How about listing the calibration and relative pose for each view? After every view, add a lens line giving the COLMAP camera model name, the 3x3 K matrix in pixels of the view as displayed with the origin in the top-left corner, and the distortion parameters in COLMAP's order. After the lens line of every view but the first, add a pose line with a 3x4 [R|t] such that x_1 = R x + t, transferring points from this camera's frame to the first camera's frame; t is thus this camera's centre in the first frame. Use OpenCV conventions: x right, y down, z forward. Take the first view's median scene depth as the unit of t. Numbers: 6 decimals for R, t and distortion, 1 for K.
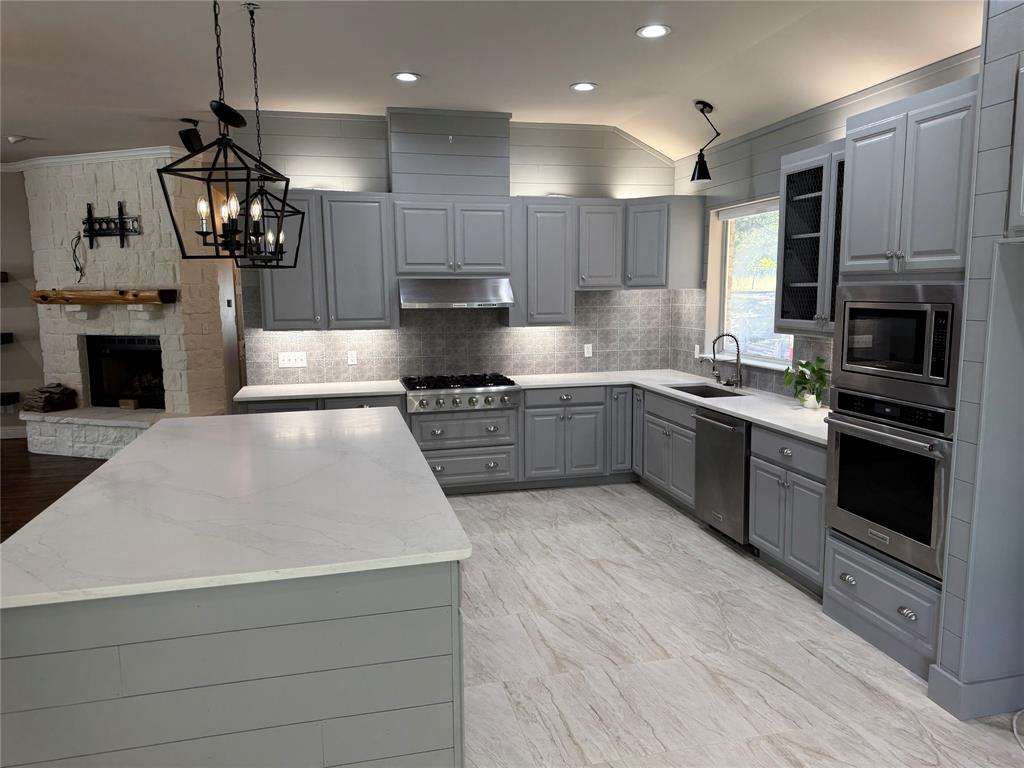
lens RADIAL K [[732.1, 0, 503.9], [0, 732.1, 390.6], [0, 0, 1]] dist [0.090789, -0.065331]
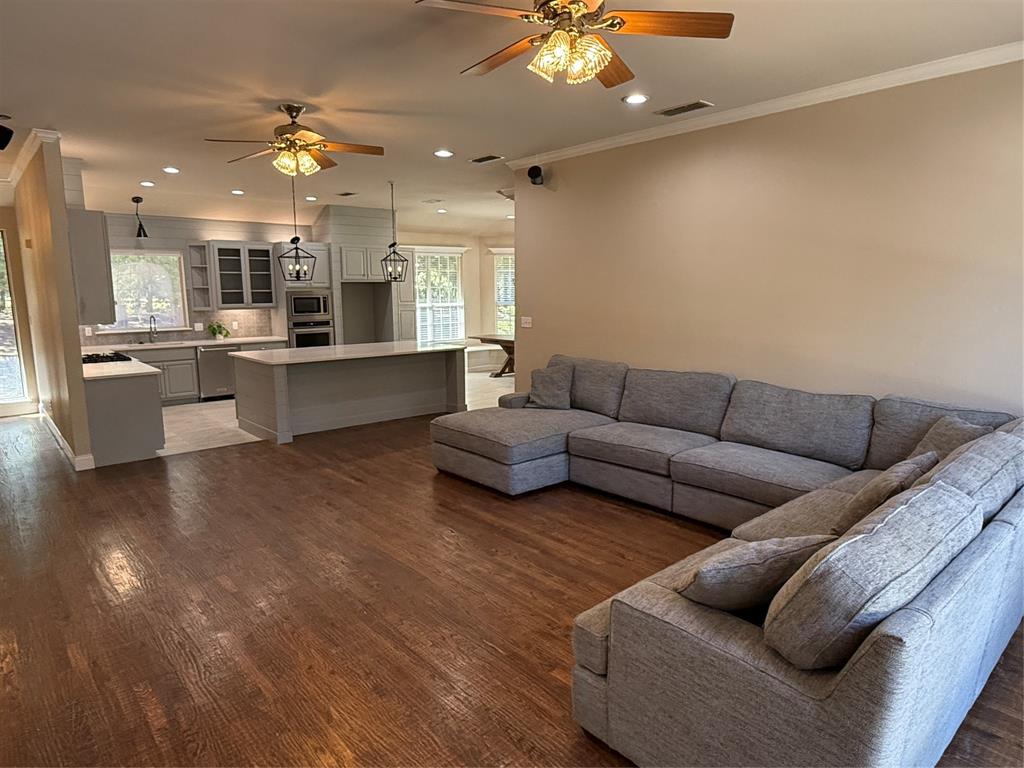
lens RADIAL K [[626.9, 0, 507.6], [0, 626.9, 384.0], [0, 0, 1]] dist [0.005452, -0.000123]
pose [[-0.472186, -0.117553, 0.873626, -1.513776], [0.134345, 0.969894, 0.203119, -0.104205], [-0.871201, 0.213277, -0.442177, 0.879628]]
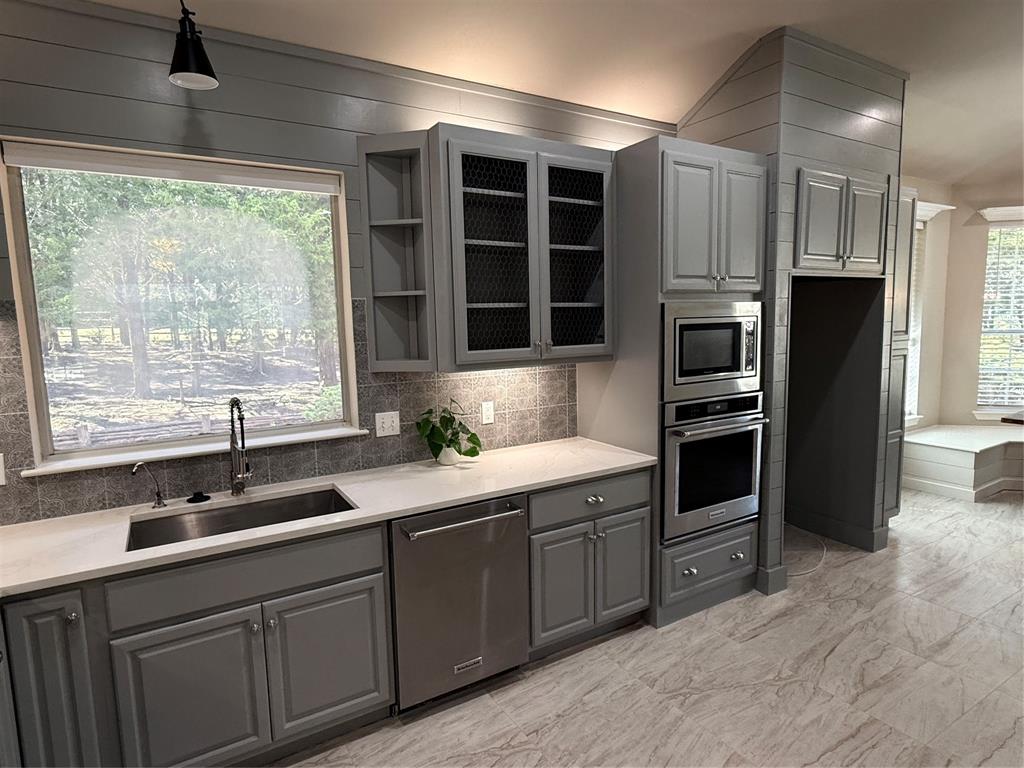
lens RADIAL K [[590.6, 0, 516.6], [0, 590.6, 384.8], [0, 0, 1]] dist [0.000857, 0.006468]
pose [[-0.325372, -0.091980, 0.941102, -0.146669], [0.154029, 0.976809, 0.148723, -0.109340], [-0.932957, 0.193347, -0.303659, 0.866643]]
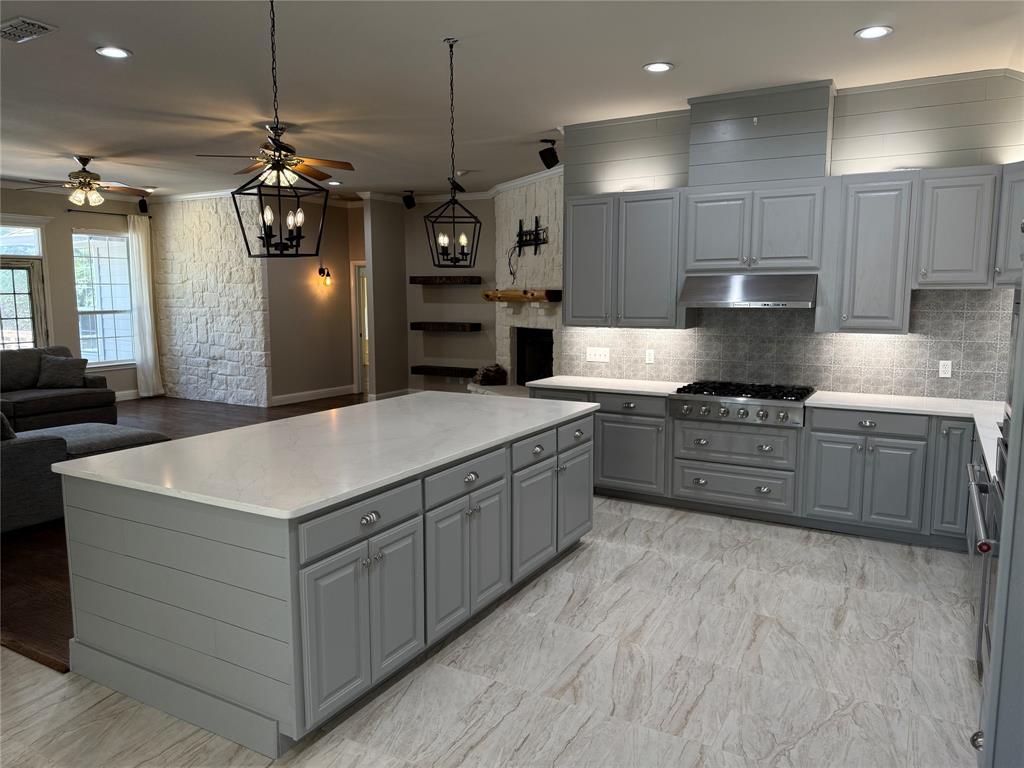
lens RADIAL K [[732.1, 0, 506.6], [0, 732.1, 384.6], [0, 0, 1]] dist [0.090789, -0.065331]
pose [[0.731790, 0.094123, -0.675000, 0.342143], [-0.103452, 0.994282, 0.026488, -0.013900], [0.673633, 0.050447, 0.737342, 0.142705]]
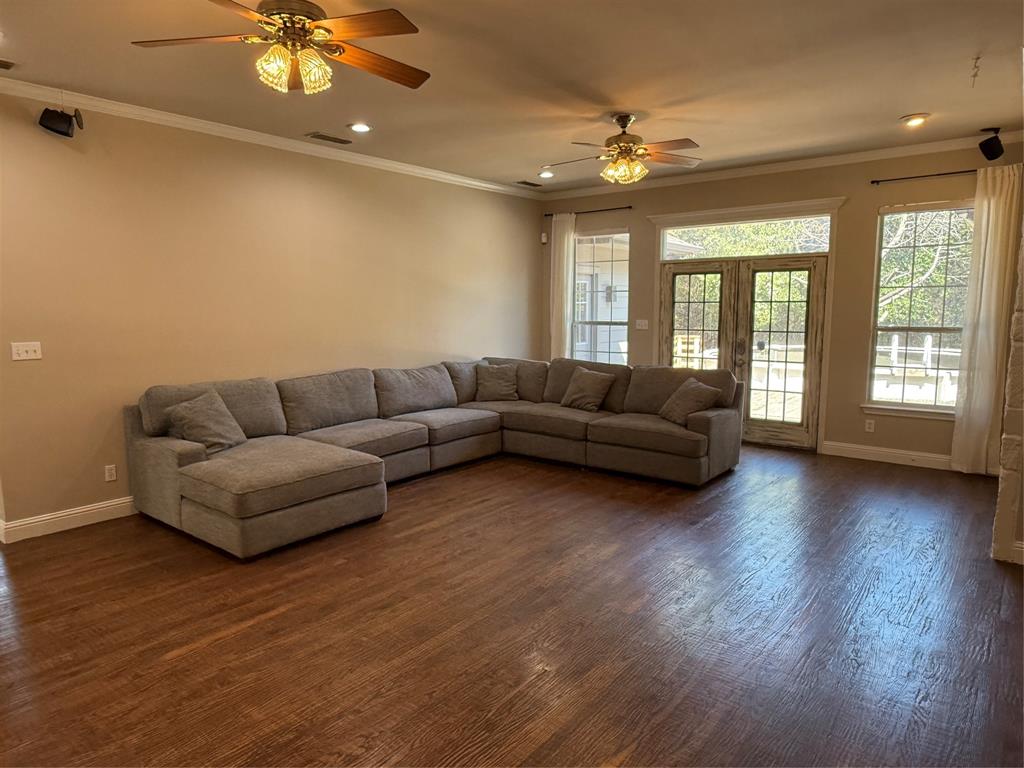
lens RADIAL K [[648.6, 0, 516.2], [0, 648.6, 385.9], [0, 0, 1]] dist [-0.006267, -0.002376]
pose [[-0.785064, 0.095936, -0.611940, -0.472341], [-0.071838, 0.967164, 0.243787, -0.155749], [0.615235, 0.235349, -0.752394, 1.210404]]
